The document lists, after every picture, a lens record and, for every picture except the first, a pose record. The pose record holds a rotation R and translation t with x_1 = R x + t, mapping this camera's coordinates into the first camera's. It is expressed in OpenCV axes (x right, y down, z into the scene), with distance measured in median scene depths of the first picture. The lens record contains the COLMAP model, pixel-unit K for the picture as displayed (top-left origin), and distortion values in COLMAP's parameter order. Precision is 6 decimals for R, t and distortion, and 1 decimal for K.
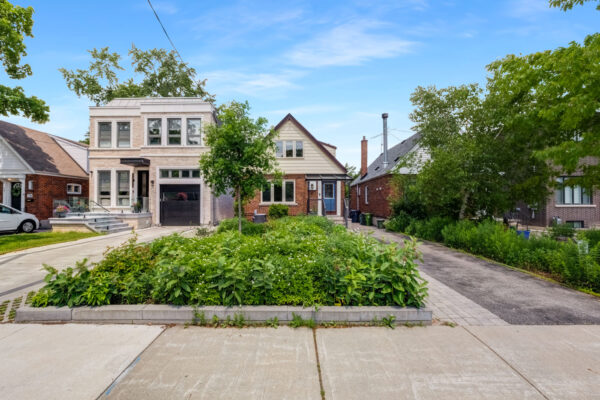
lens RADIAL K [[238.7, 0, 300.0], [0, 238.7, 200.0], [0, 0, 1]] dist [-0.013082, -0.000077]
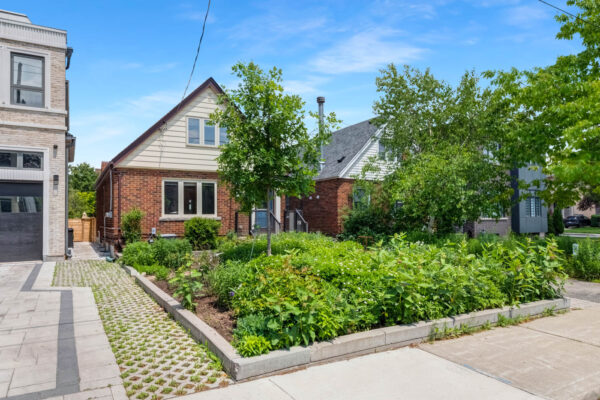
lens RADIAL K [[372.1, 0, 300.2], [0, 372.1, 214.3], [0, 0, 1]] dist [-0.000070, 0.000209]
pose [[0.885142, 0.000394, 0.465321, -0.300243], [-0.000194, 1.000000, -0.000477, 0.008110], [-0.465321, 0.000332, 0.885142, -0.005795]]
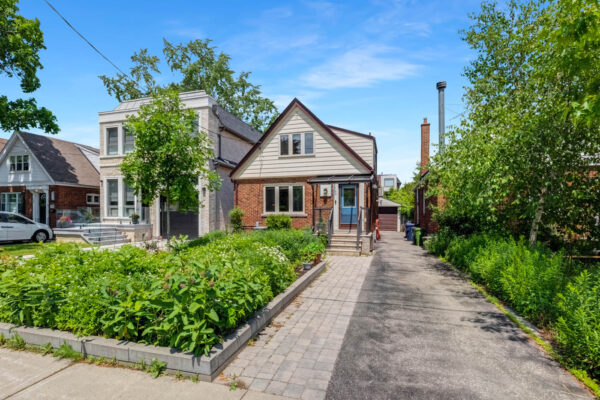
lens RADIAL K [[296.0, 0, 291.0], [0, 296.0, 218.5], [0, 0, 1]] dist [0.003147, 0.000376]
pose [[0.959127, 0.003866, -0.282951, 0.217206], [0.003873, 0.999634, 0.026785, 0.003904], [0.282951, -0.026786, 0.958760, 0.057241]]
